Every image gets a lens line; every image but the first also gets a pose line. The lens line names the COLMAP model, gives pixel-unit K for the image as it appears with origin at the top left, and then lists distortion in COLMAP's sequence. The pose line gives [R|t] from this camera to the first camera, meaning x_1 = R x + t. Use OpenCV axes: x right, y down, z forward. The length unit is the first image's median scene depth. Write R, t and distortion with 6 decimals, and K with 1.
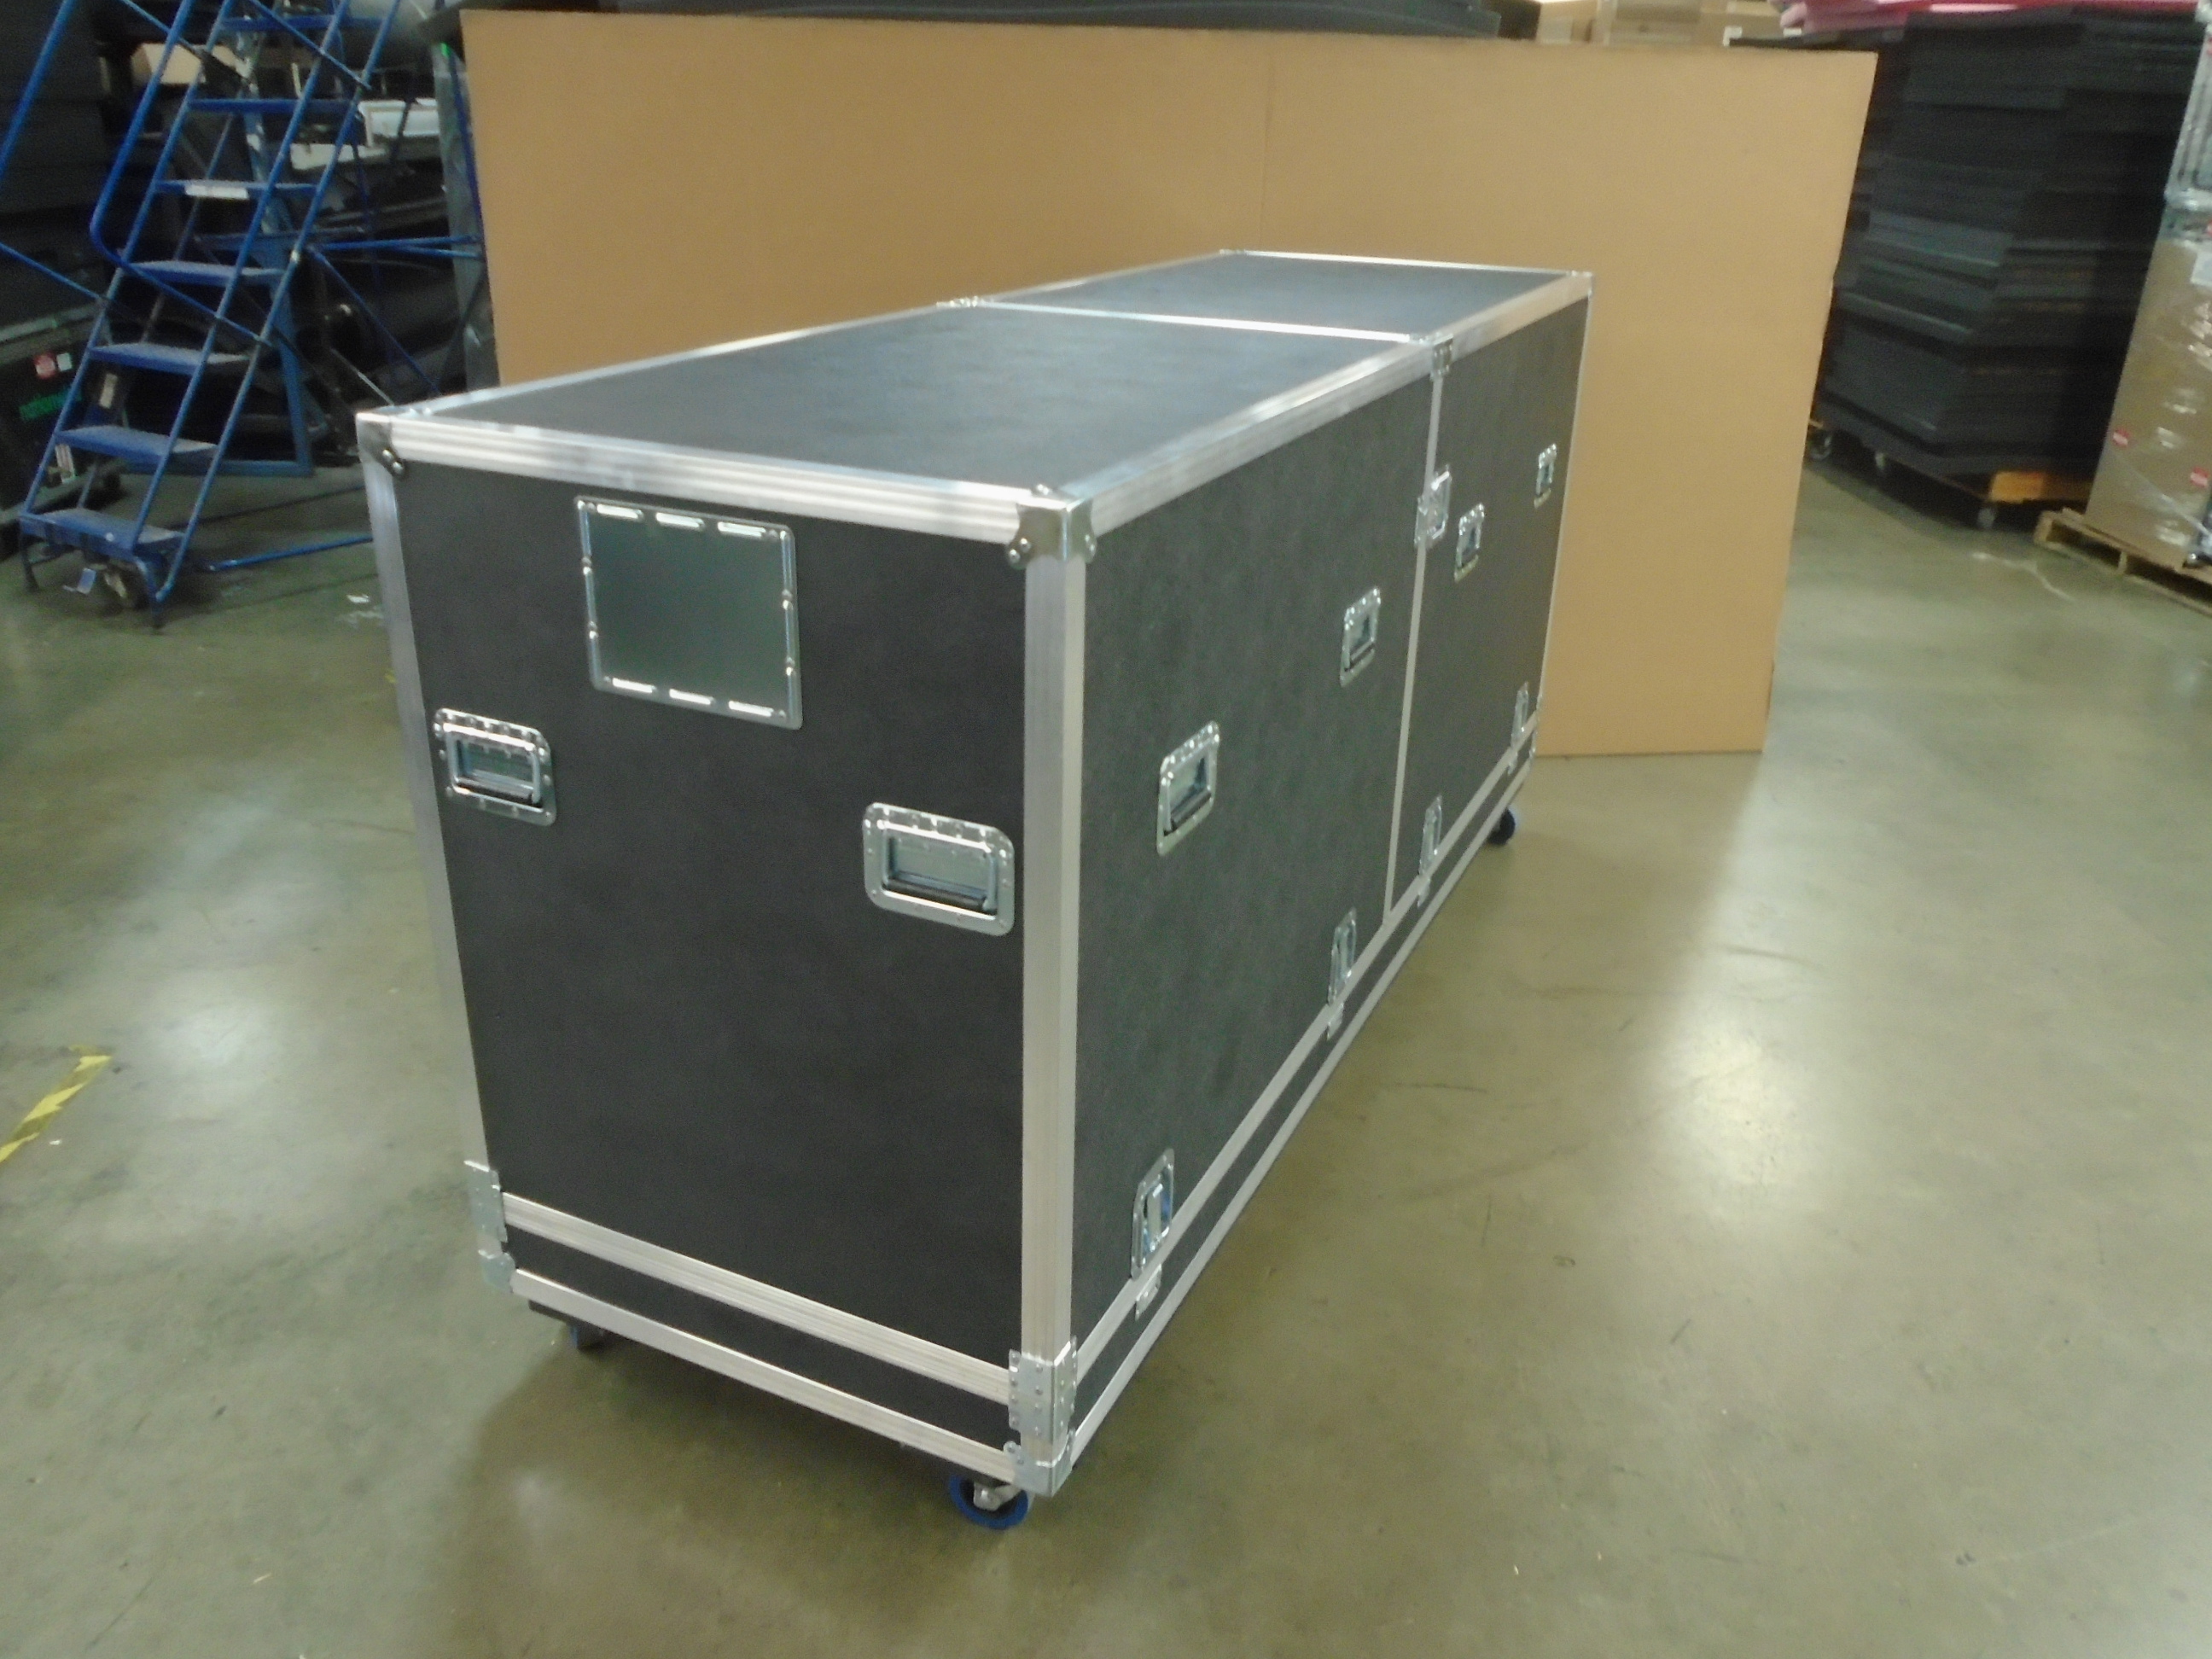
lens RADIAL K [[1686.0, 0, 1106.0], [0, 1686.0, 829.5], [0, 0, 1]] dist [-0.015204, -0.003109]
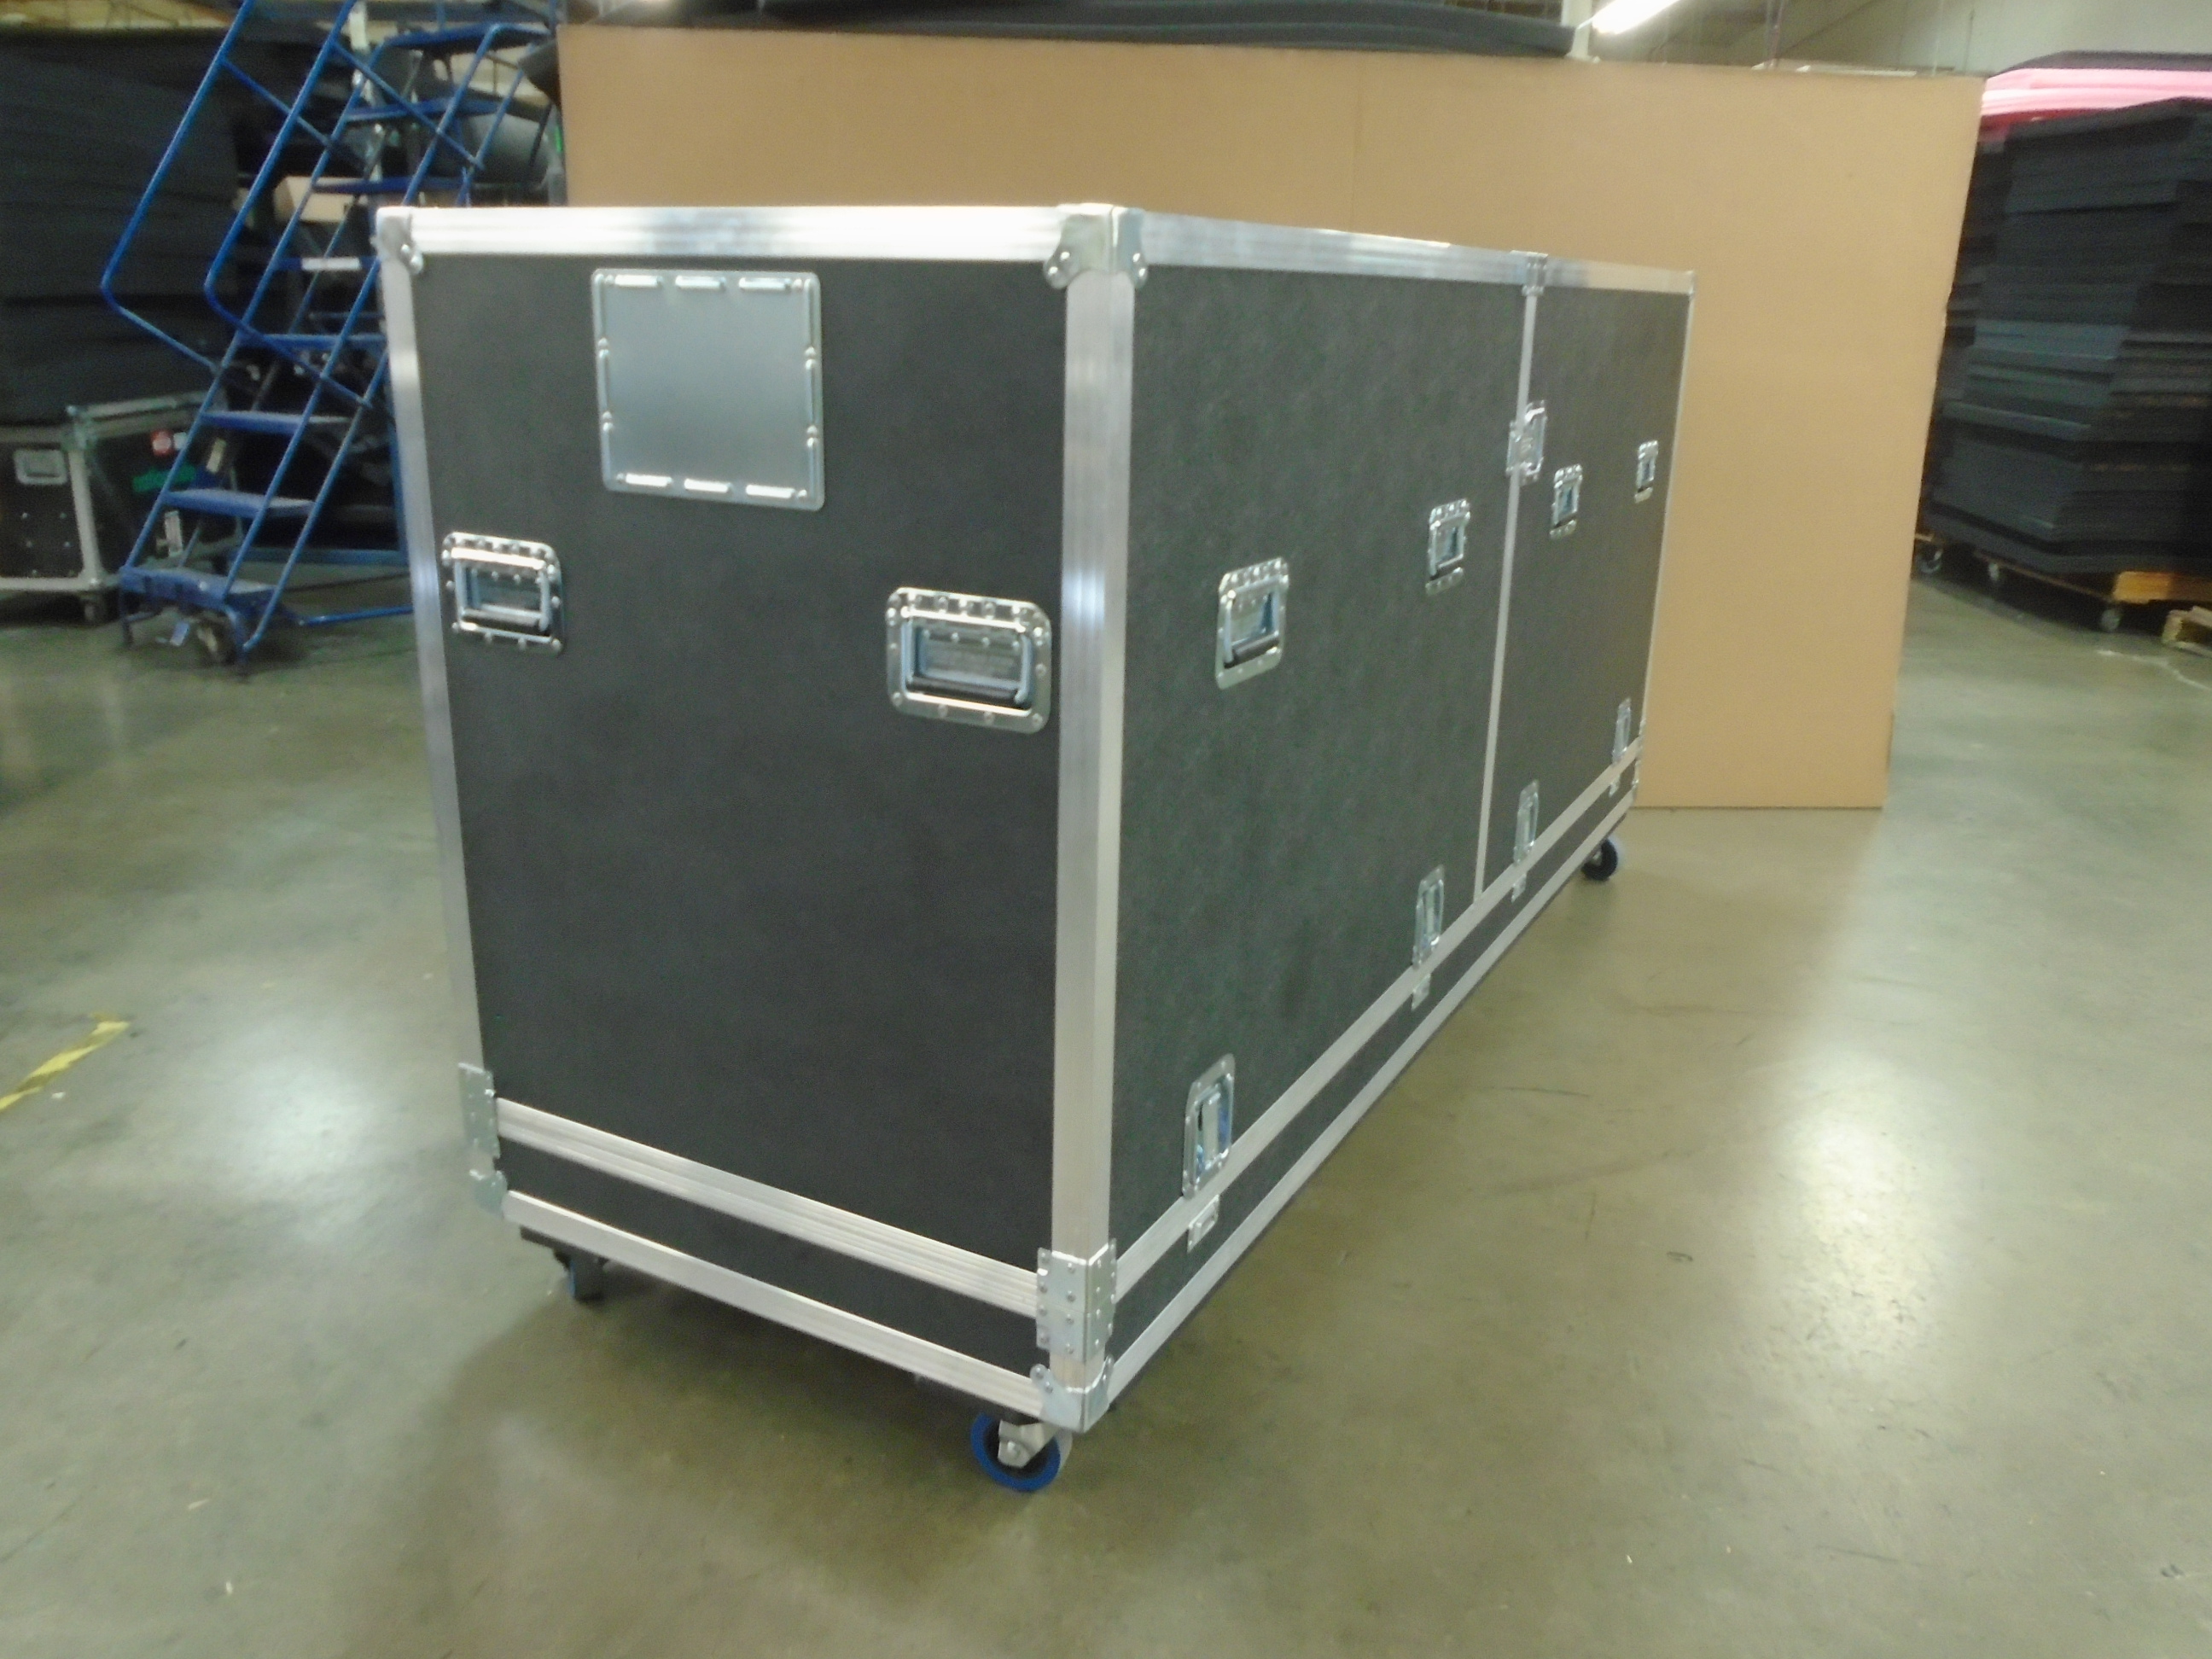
lens RADIAL K [[1686.0, 0, 1106.0], [0, 1686.0, 829.5], [0, 0, 1]] dist [-0.015204, -0.003109]
pose [[0.998313, 0.015906, -0.055836, 0.019323], [-0.021653, 0.994354, -0.103877, 0.154777], [0.053868, 0.104911, 0.993022, 0.094421]]
